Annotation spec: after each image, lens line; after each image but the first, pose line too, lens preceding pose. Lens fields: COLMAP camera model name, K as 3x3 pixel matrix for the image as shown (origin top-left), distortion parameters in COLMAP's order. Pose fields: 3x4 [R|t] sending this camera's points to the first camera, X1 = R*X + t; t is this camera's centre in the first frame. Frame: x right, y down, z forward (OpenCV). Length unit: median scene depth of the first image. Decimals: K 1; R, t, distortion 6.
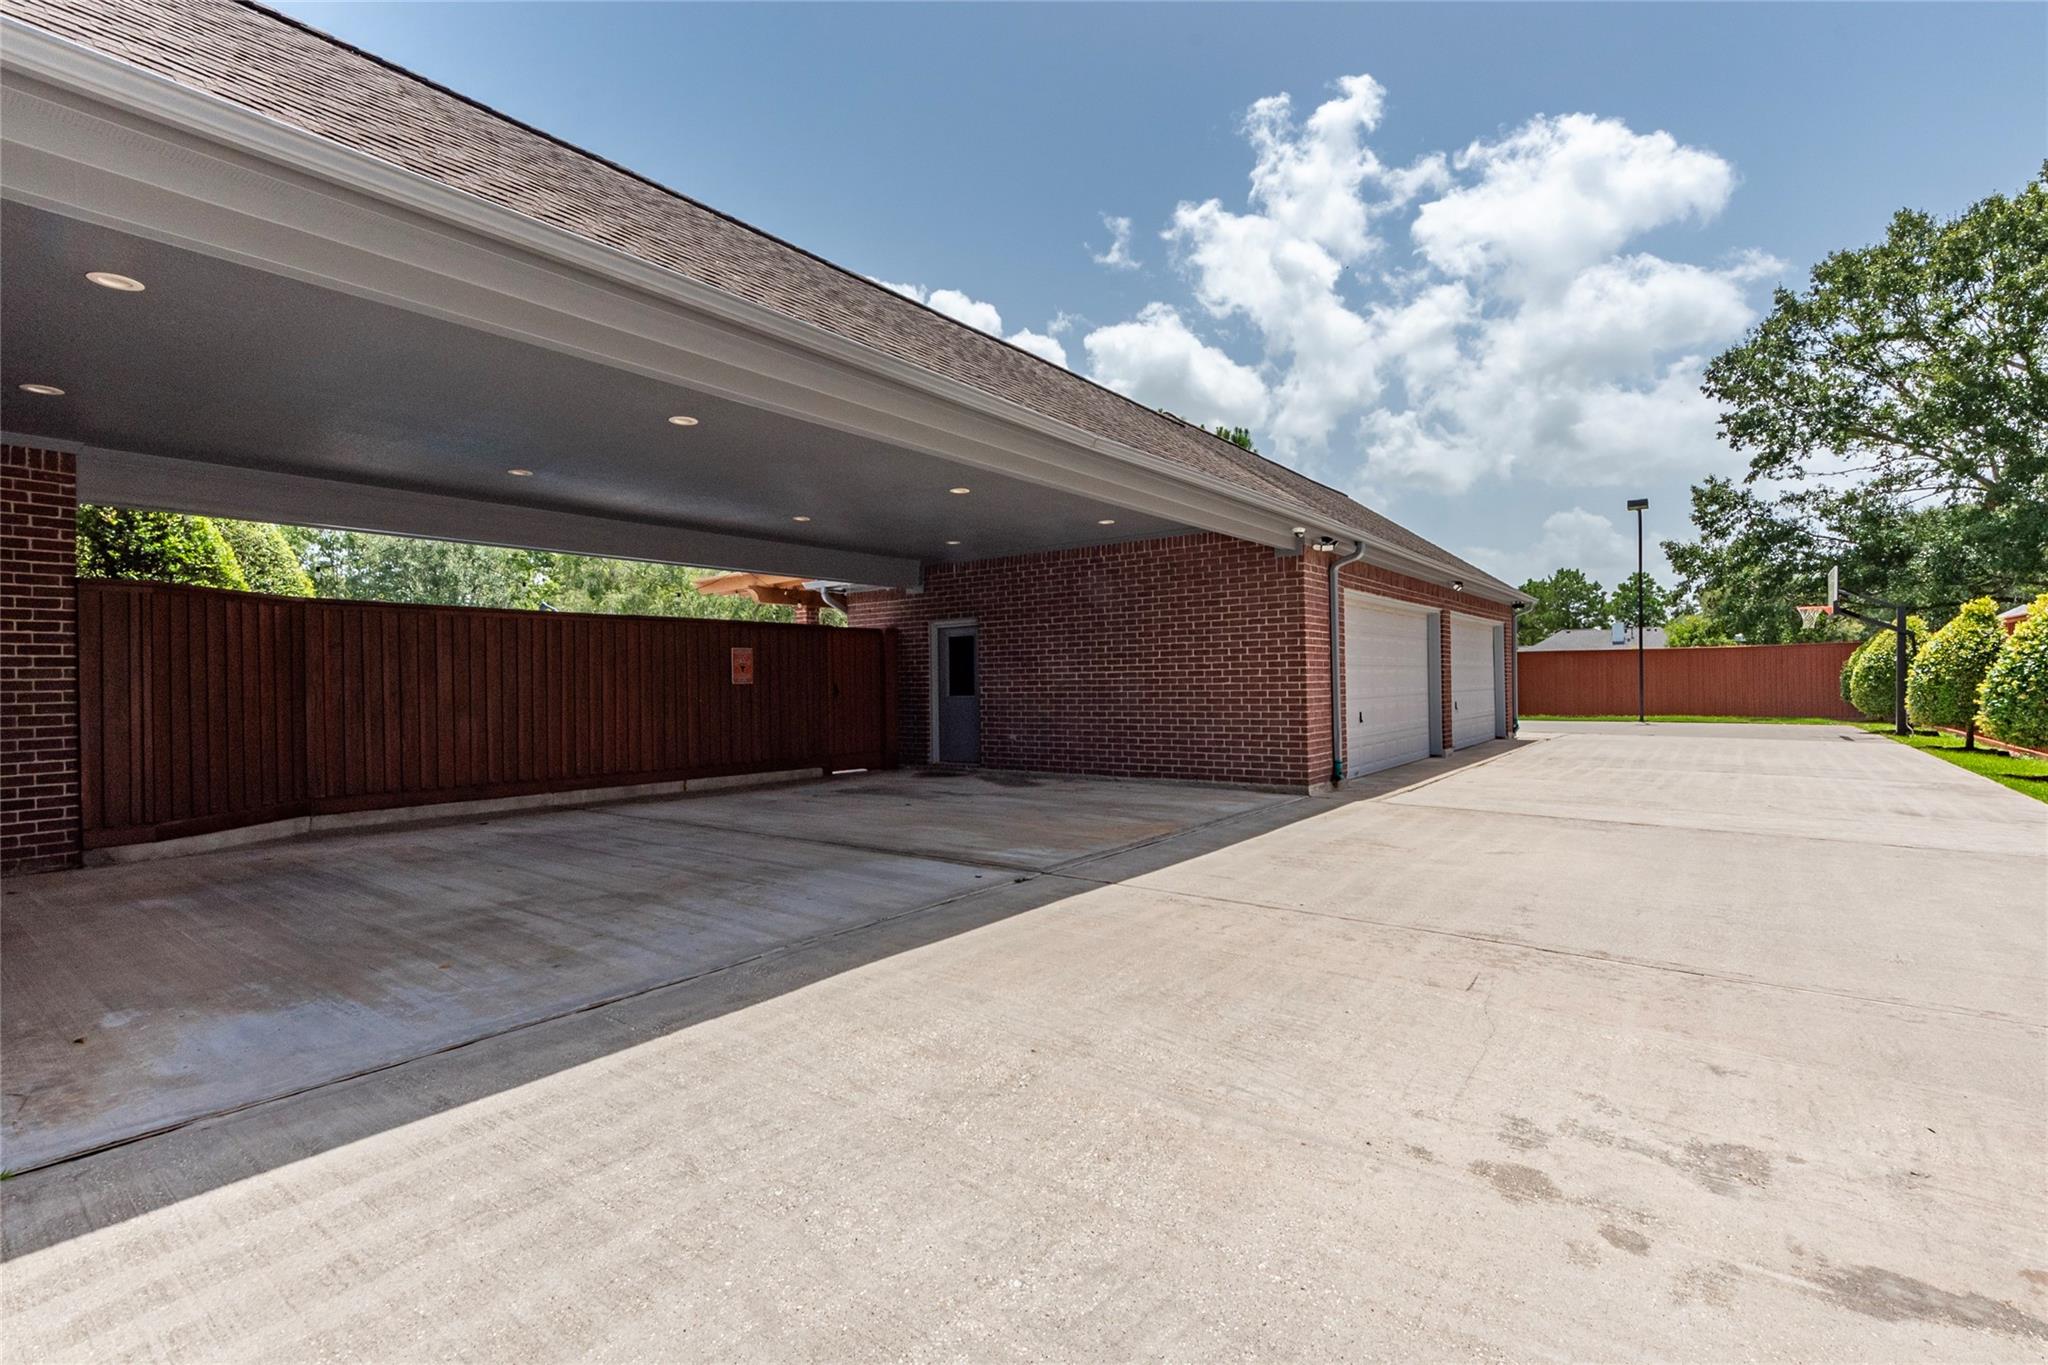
lens RADIAL K [[923.5, 0, 1027.9], [0, 923.5, 679.5], [0, 0, 1]] dist [0.000815, -0.000172]
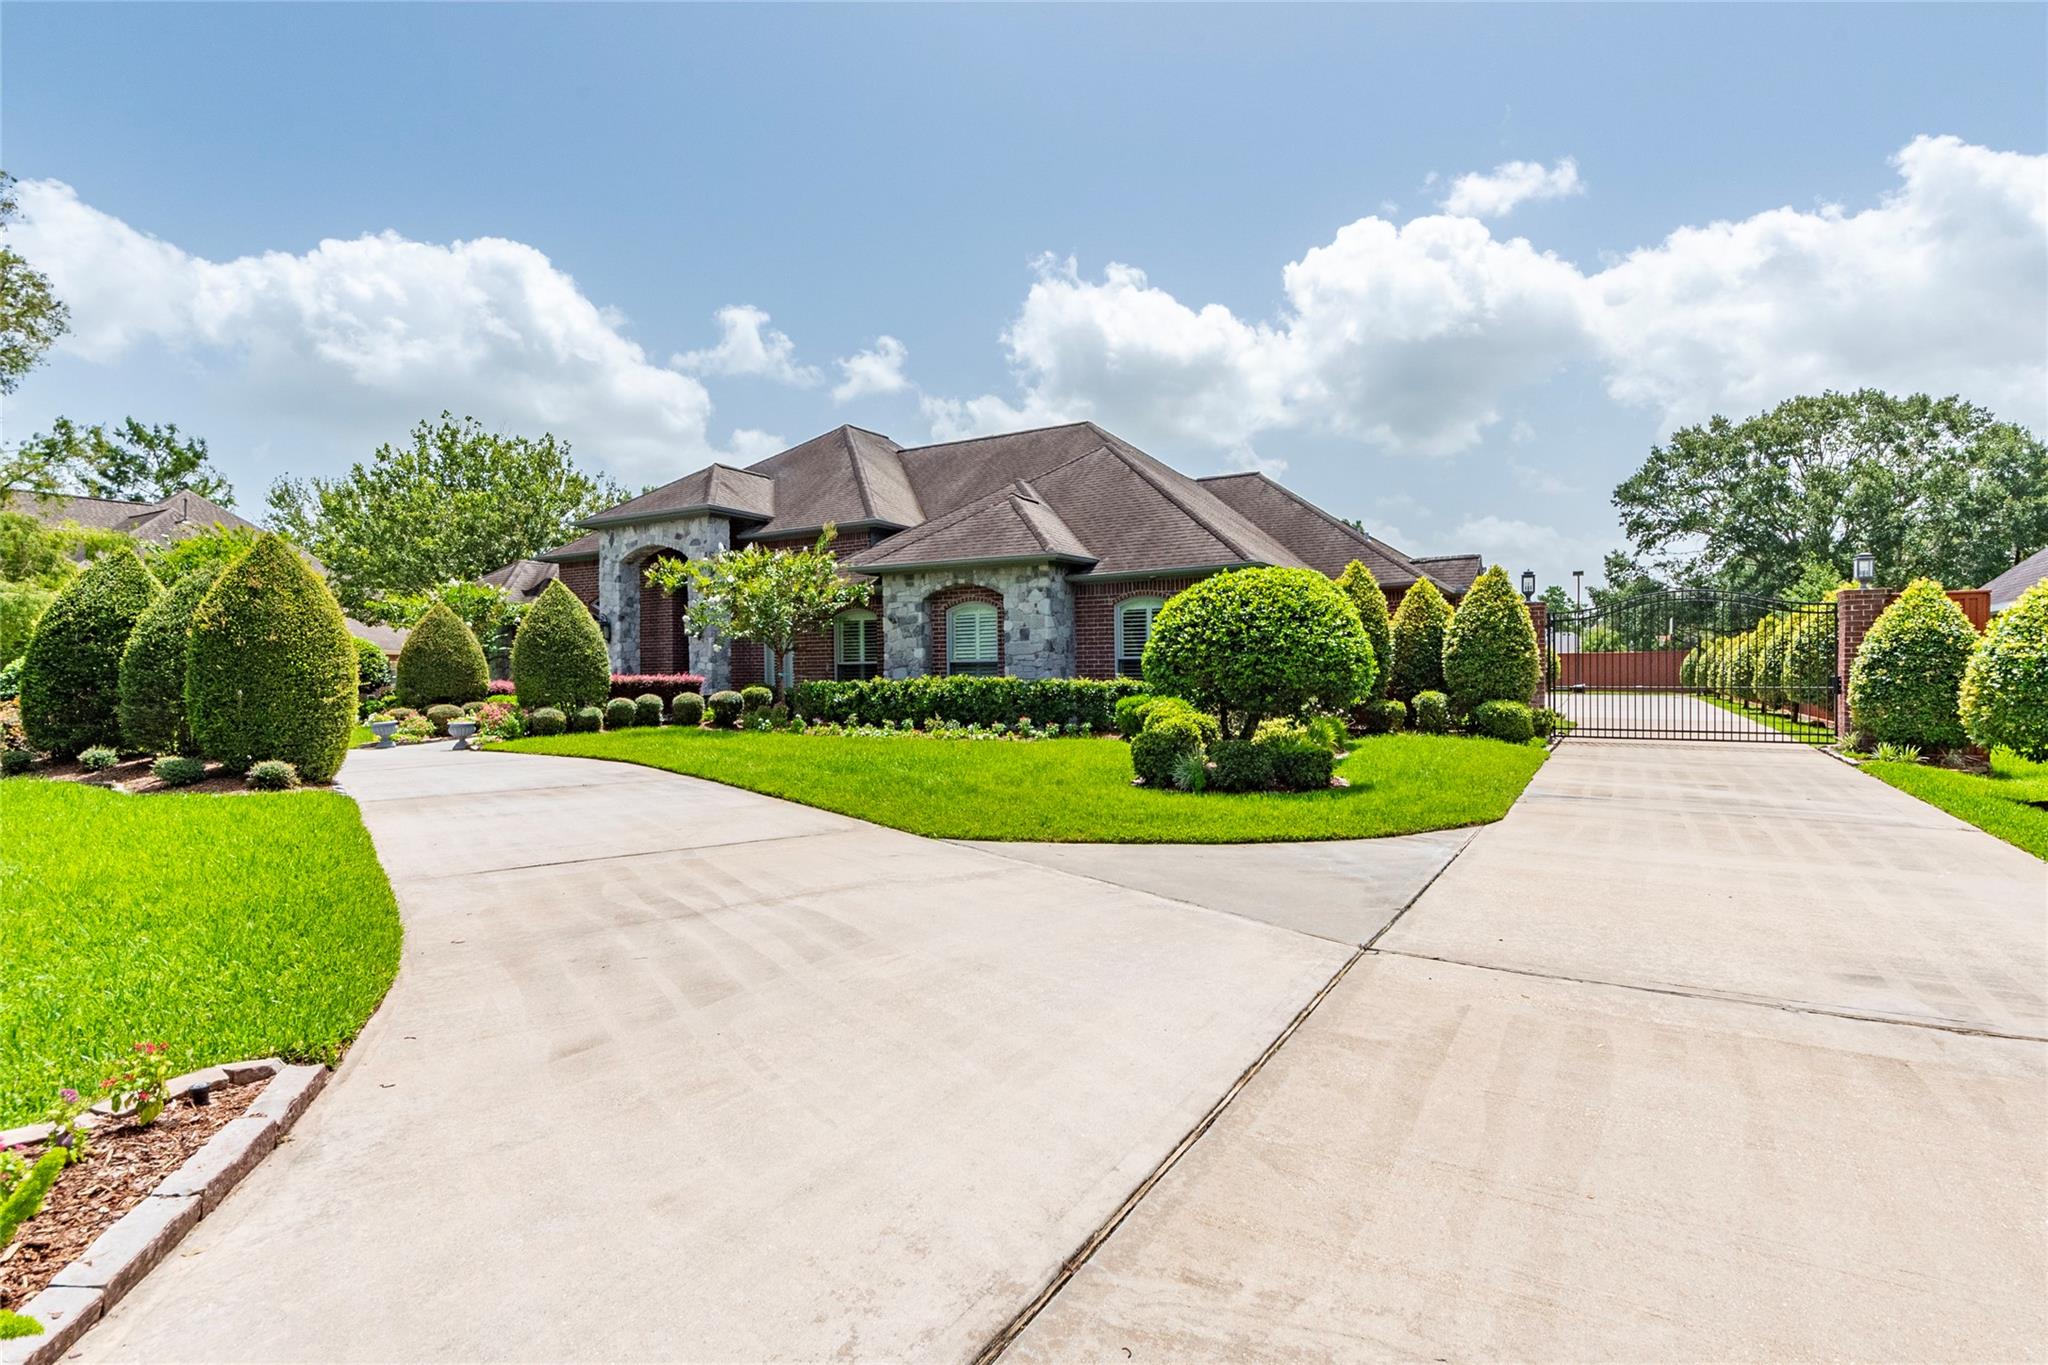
lens RADIAL K [[978.0, 0, 1022.7], [0, 978.0, 678.2], [0, 0, 1]] dist [0.002589, 0.000010]
pose [[0.994775, 0.002913, 0.102050, -0.546783], [-0.003450, 0.999981, 0.005088, 0.008355], [-0.102033, -0.005413, 0.994766, -0.705837]]
